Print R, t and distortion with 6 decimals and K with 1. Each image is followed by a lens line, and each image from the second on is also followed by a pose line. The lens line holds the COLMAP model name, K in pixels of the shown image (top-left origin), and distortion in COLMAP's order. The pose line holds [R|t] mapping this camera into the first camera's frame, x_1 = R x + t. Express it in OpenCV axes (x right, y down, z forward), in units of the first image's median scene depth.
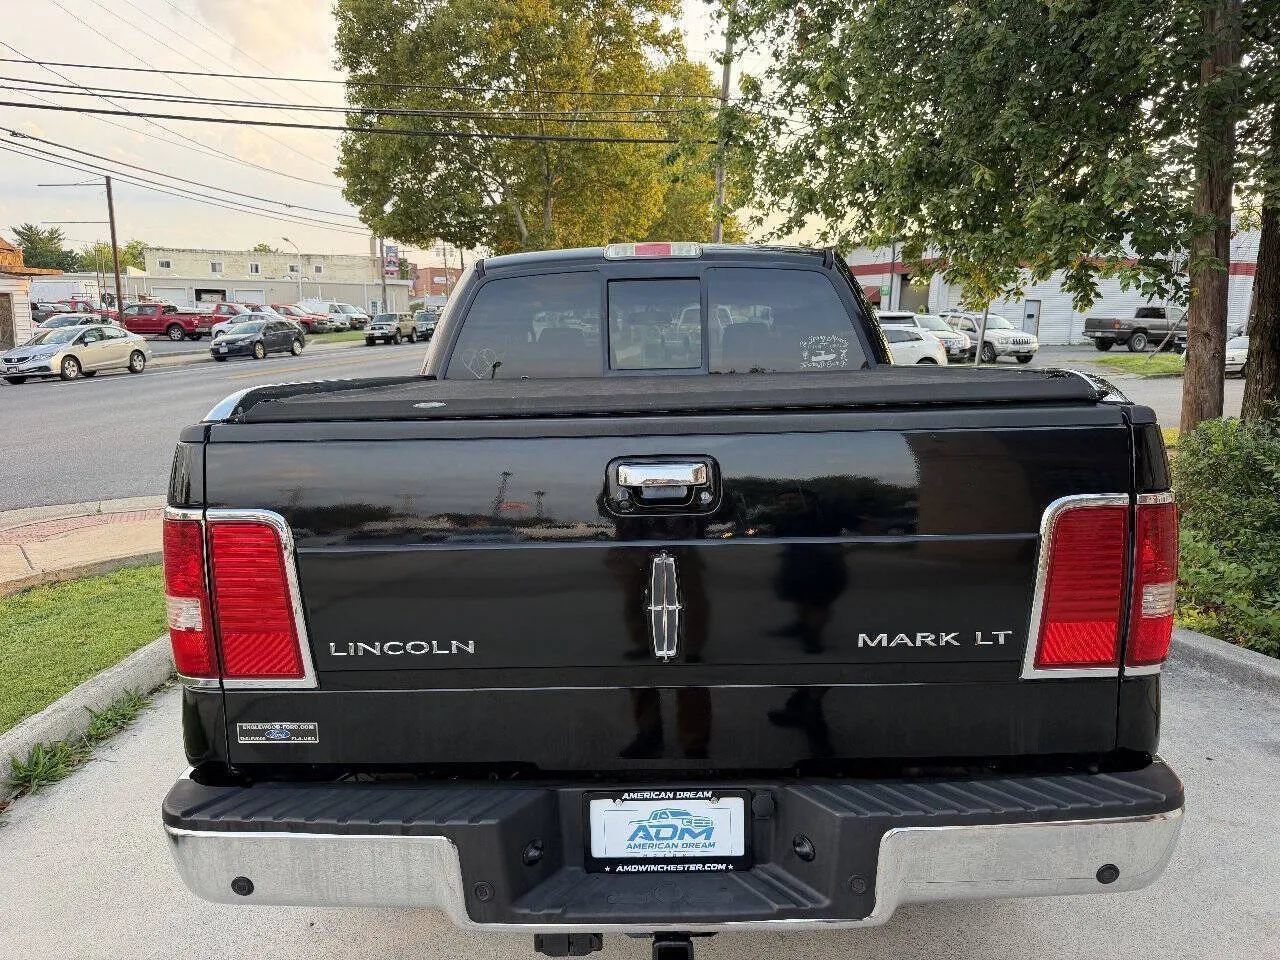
lens RADIAL K [[896.7, 0, 586.6], [0, 896.7, 480.9], [0, 0, 1]] dist [0.069472, -0.085408]
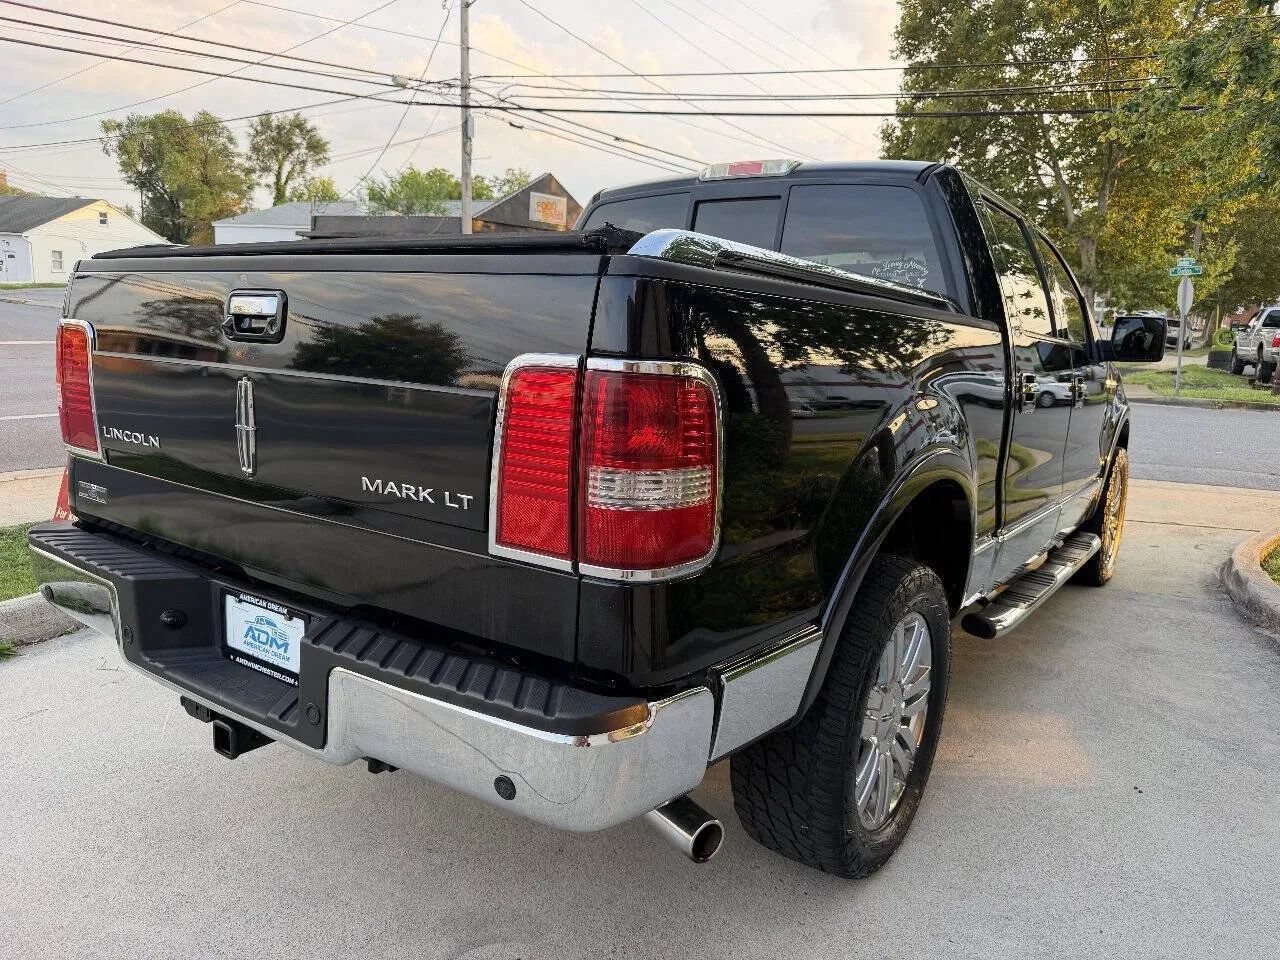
lens RADIAL K [[883.2, 0, 622.6], [0, 883.2, 478.1], [0, 0, 1]] dist [0.019886, -0.028755]
pose [[0.836660, 0.152770, -0.525987, 0.994924], [-0.149075, 0.987576, 0.049710, 0.075535], [0.527046, 0.036822, 0.849039, 0.302052]]
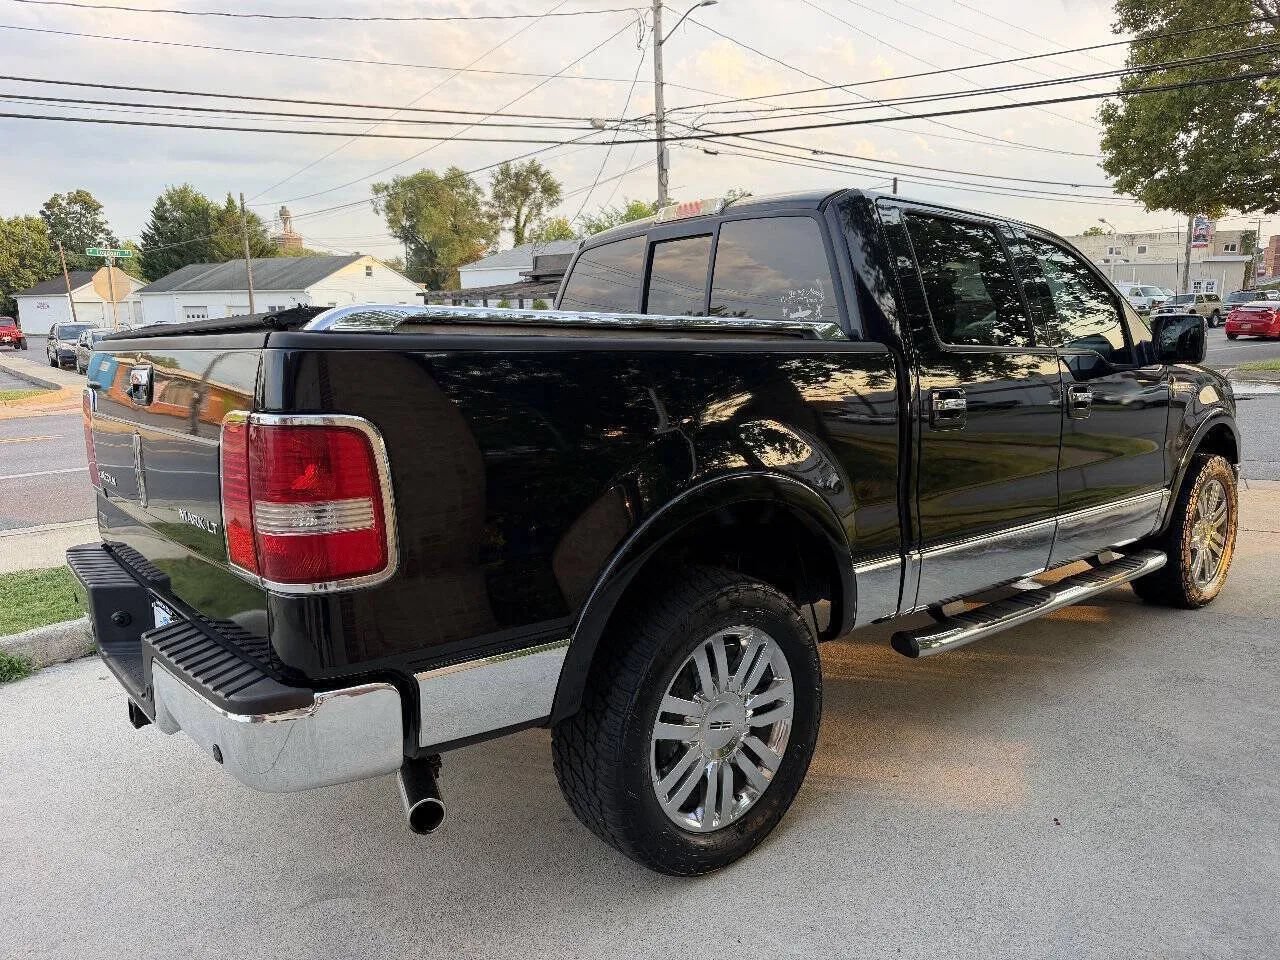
lens RADIAL K [[880.4, 0, 636.1], [0, 880.4, 473.8], [0, 0, 1]] dist [0.045391, -0.044873]
pose [[0.684217, 0.121942, -0.719011, 1.542731], [-0.115910, 0.991573, 0.057867, -0.024209], [0.720008, 0.043747, 0.692585, 0.560580]]
